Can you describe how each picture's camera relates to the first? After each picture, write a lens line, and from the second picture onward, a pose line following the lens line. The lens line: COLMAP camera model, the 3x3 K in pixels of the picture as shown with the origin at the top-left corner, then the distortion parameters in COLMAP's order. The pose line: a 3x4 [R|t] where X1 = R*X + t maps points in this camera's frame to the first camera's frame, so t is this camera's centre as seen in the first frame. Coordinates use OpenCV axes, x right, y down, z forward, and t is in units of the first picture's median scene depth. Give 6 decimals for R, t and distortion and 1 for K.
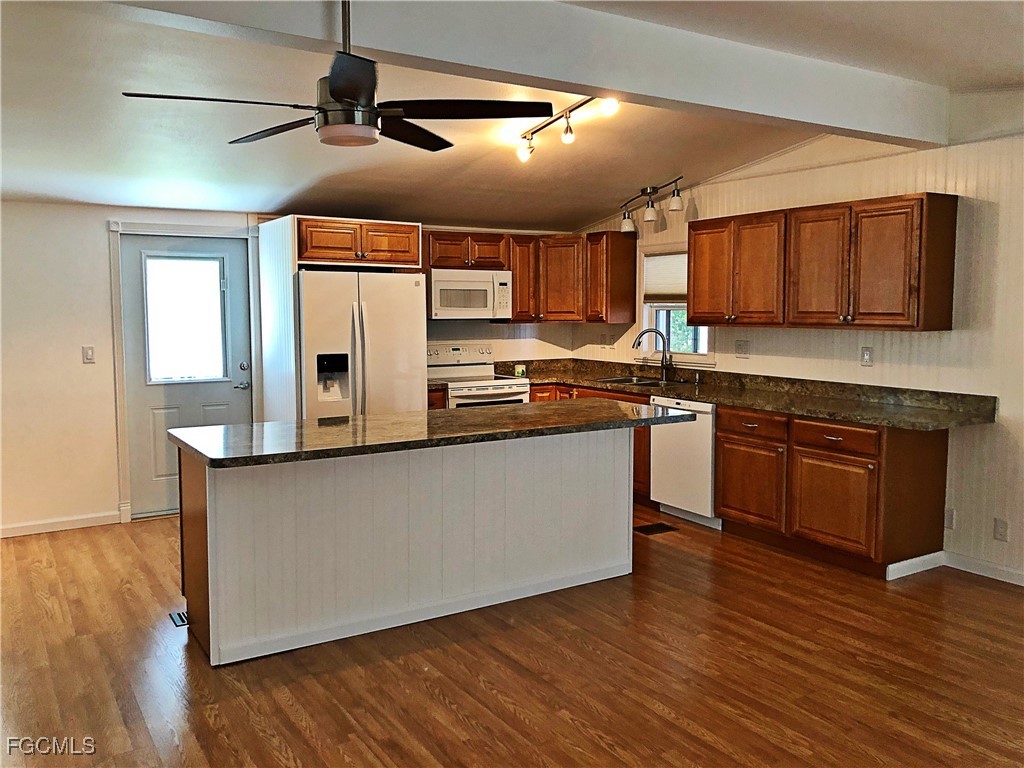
lens RADIAL K [[839.6, 0, 506.4], [0, 839.6, 379.3], [0, 0, 1]] dist [-0.015779, 0.026330]
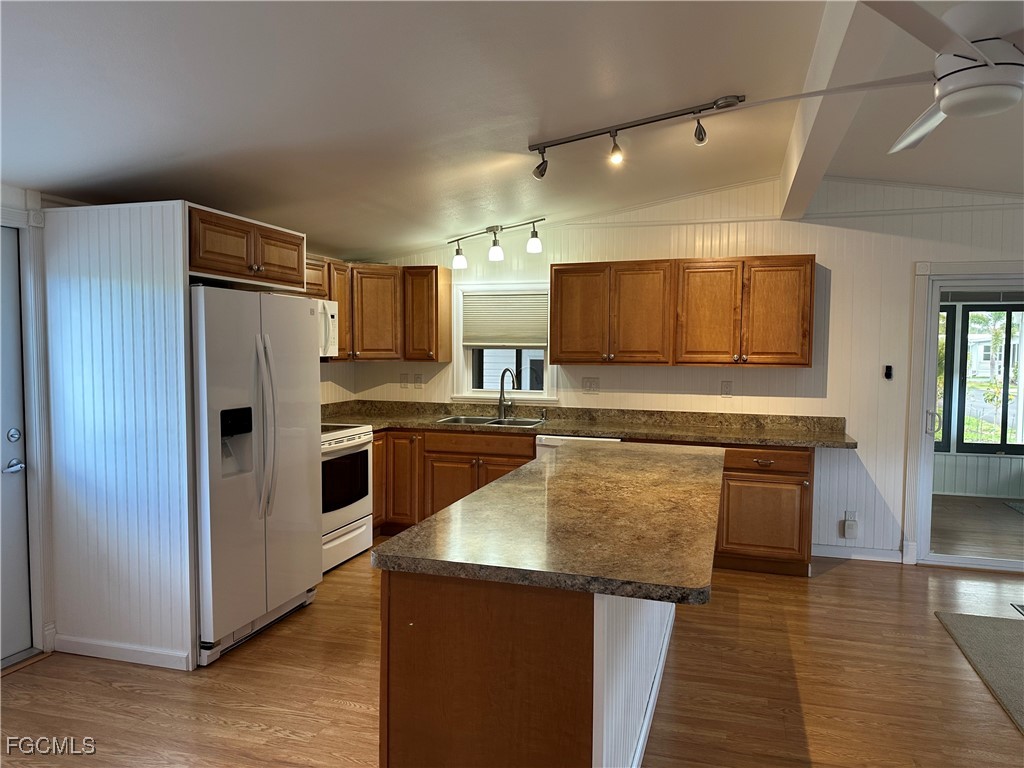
lens RADIAL K [[720.3, 0, 506.7], [0, 720.3, 388.3], [0, 0, 1]] dist [0.038490, -0.053426]
pose [[0.751472, -0.028280, 0.659158, -0.472967], [0.046565, 0.998863, -0.010232, -0.032567], [-0.658119, 0.038382, 0.751935, 0.435673]]
